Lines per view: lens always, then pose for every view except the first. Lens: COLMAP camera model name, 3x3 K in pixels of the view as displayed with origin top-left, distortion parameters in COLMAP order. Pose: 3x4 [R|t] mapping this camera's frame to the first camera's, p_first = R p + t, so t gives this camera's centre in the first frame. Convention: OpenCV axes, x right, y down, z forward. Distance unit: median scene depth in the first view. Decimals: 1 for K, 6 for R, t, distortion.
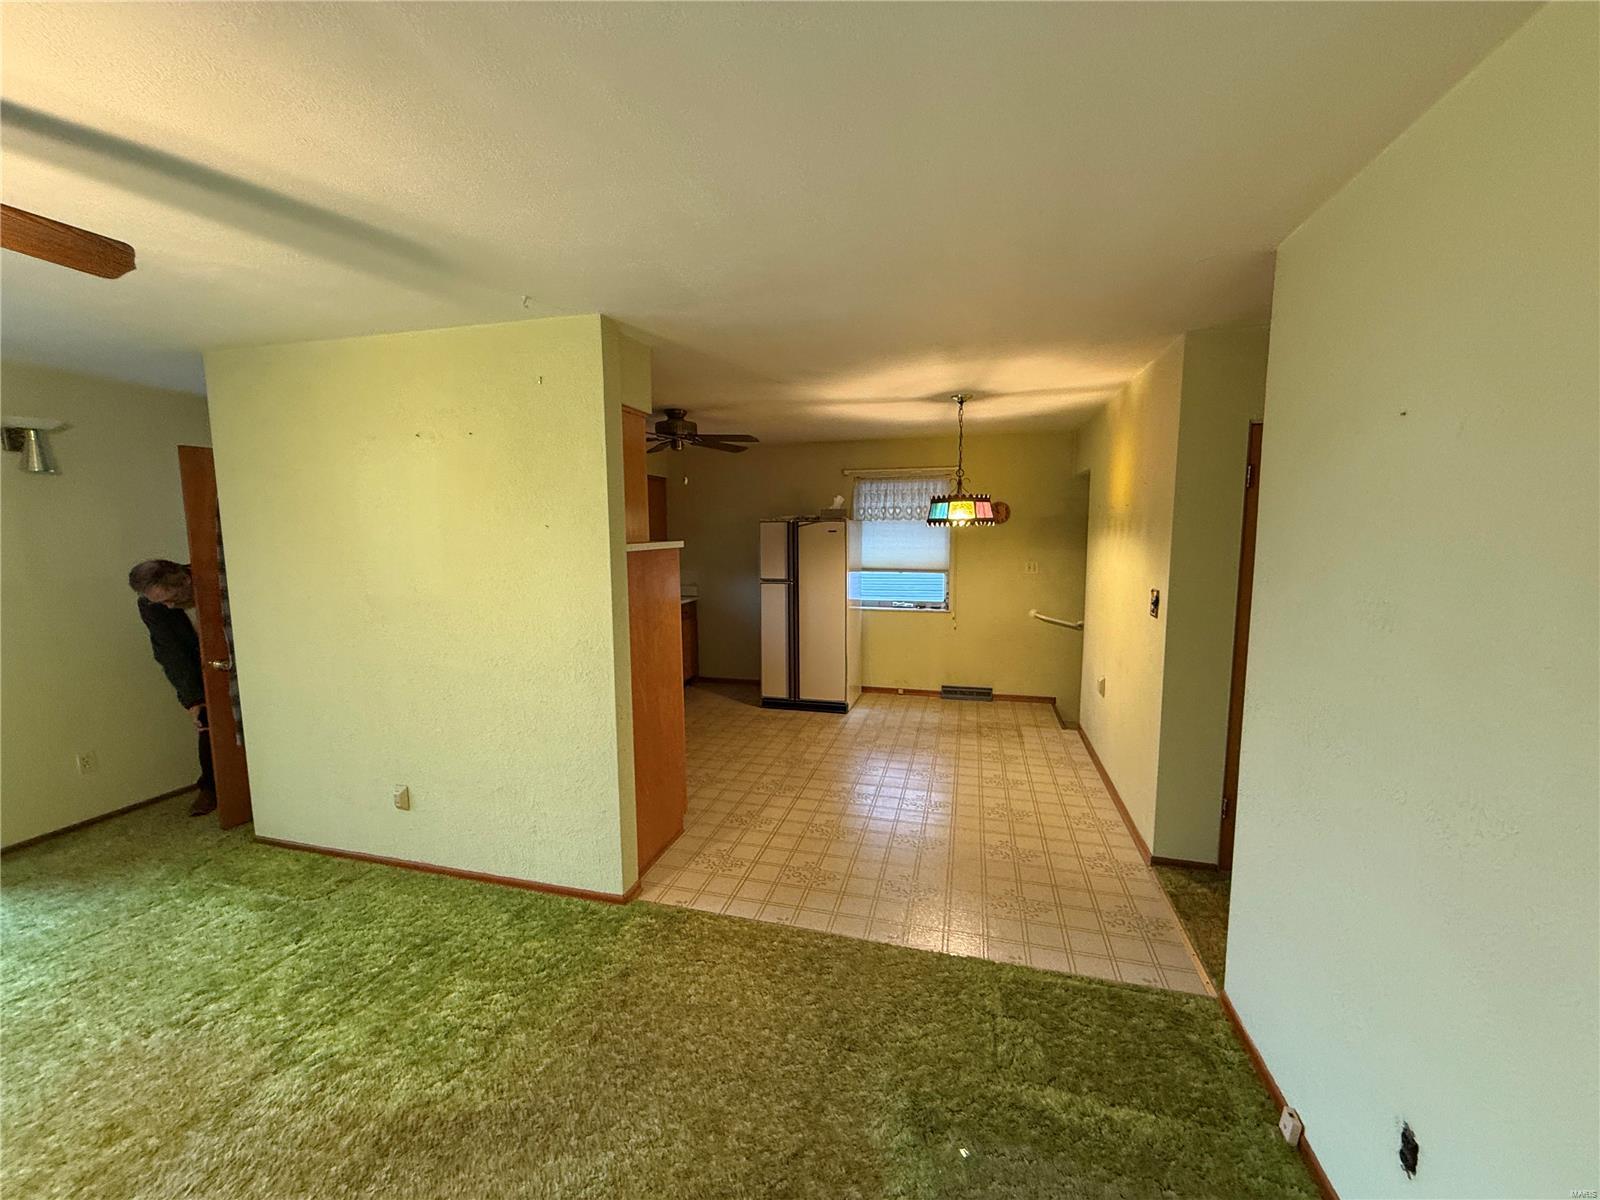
lens RADIAL K [[636.1, 0, 800.0], [0, 636.1, 600.0], [0, 0, 1]] dist [0.001880, 0.000636]
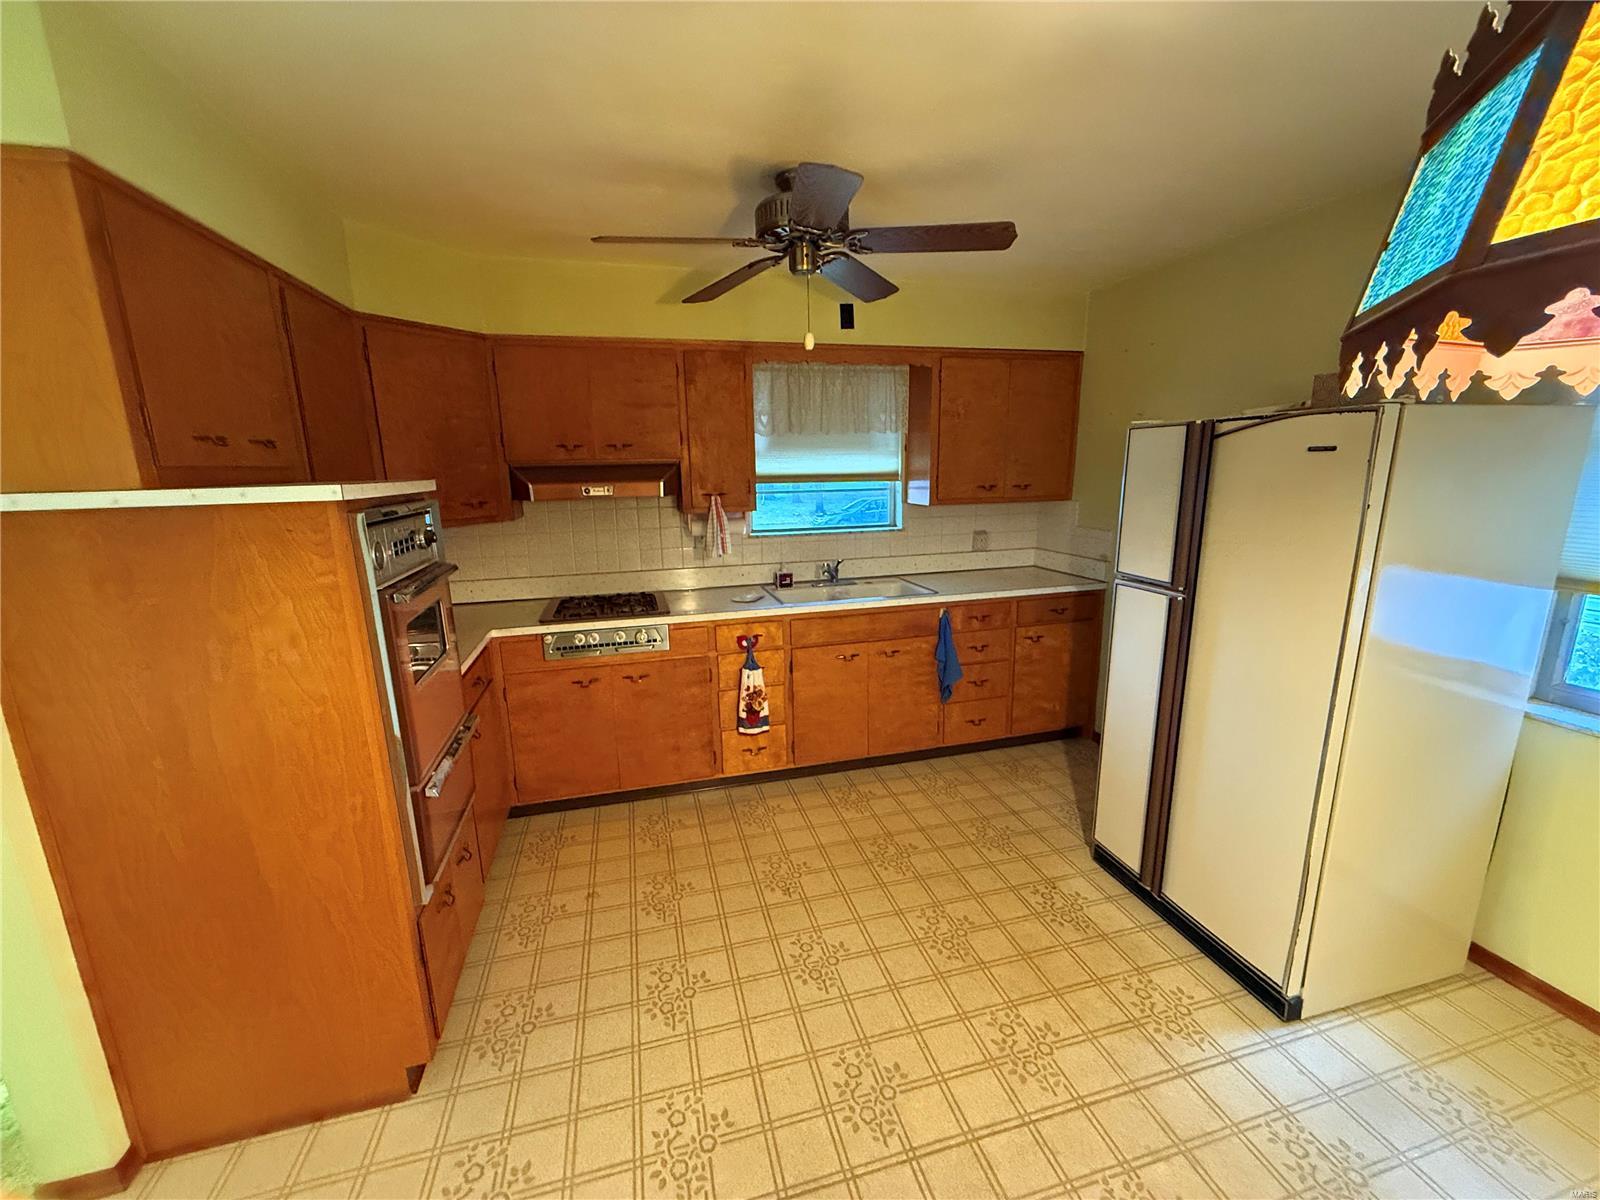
lens RADIAL K [[636.1, 0, 800.0], [0, 636.1, 600.0], [0, 0, 1]] dist [0.001880, 0.000636]
pose [[0.505419, 0.174377, -0.845070, 0.243649], [-0.087271, 0.984676, 0.150988, -0.079923], [0.858449, -0.002562, 0.512892, 0.819562]]
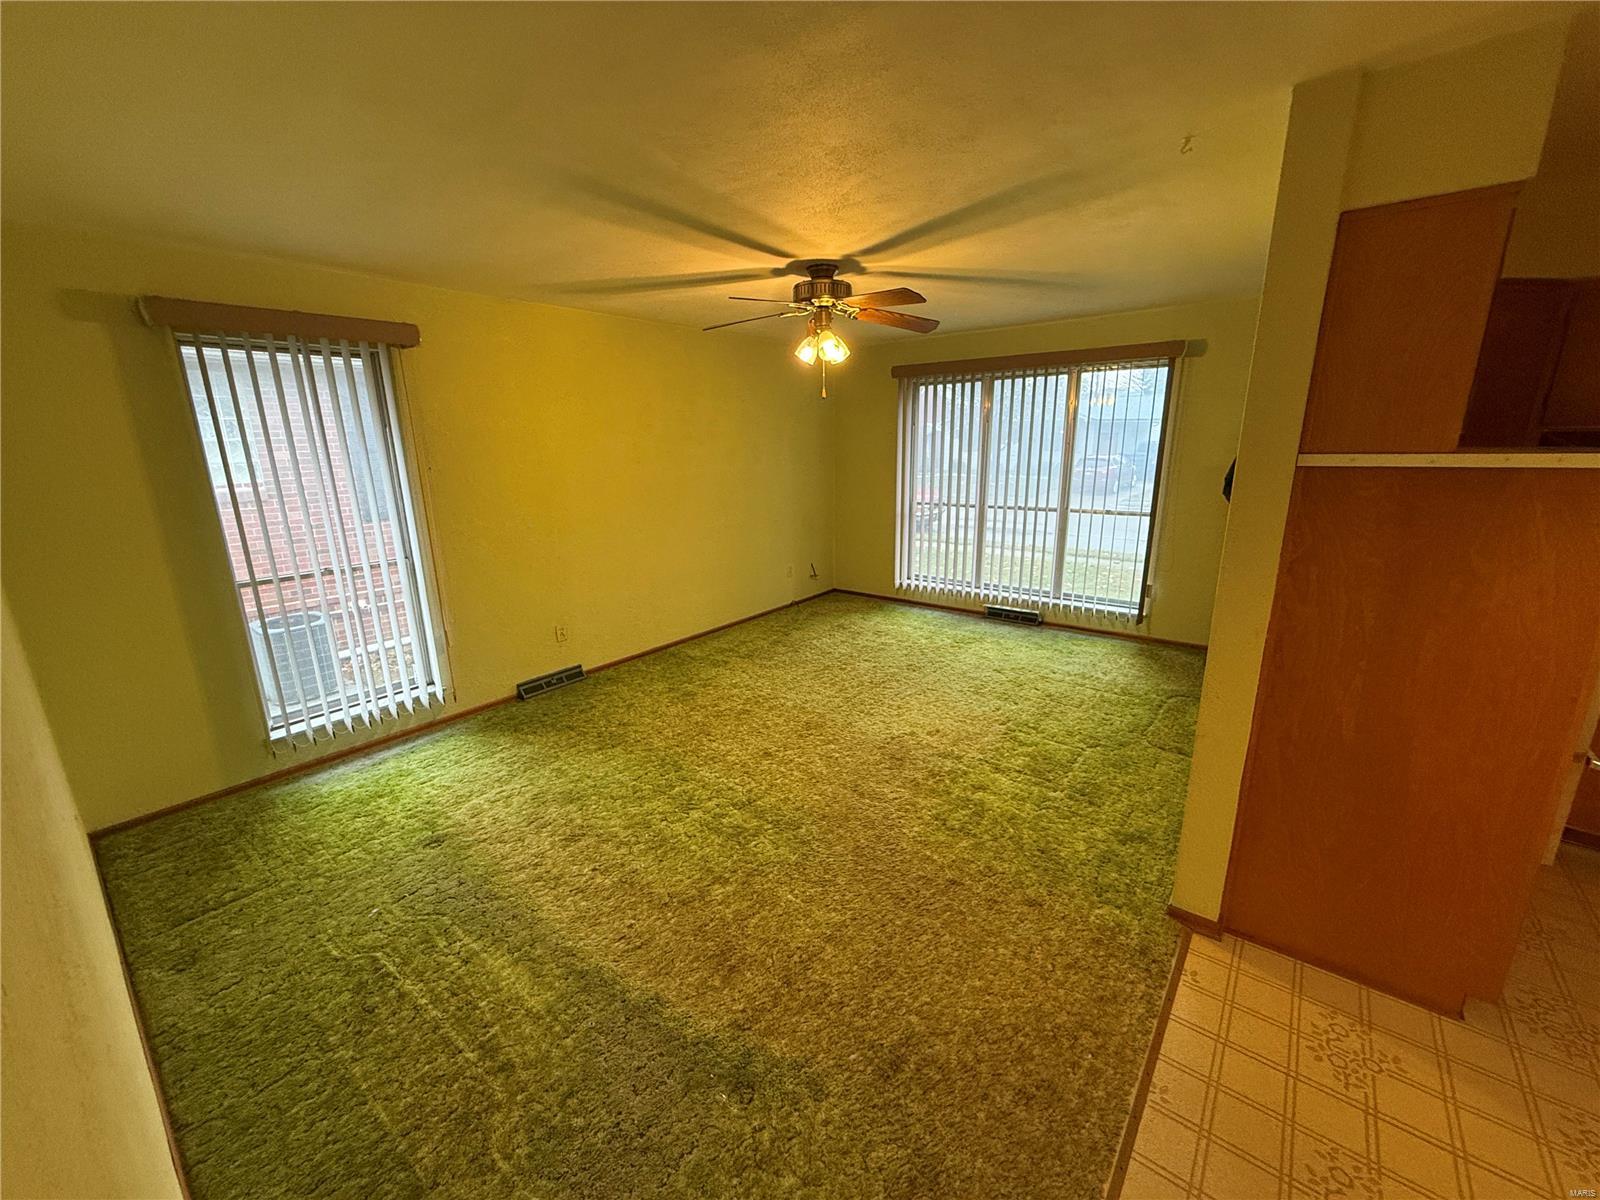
lens RADIAL K [[636.1, 0, 800.0], [0, 636.1, 600.0], [0, 0, 1]] dist [0.001880, 0.000636]
pose [[-0.400505, 0.235860, -0.885418, 0.337661], [-0.083398, 0.952909, 0.291562, -0.058999], [0.912491, 0.190615, -0.361975, 0.511062]]
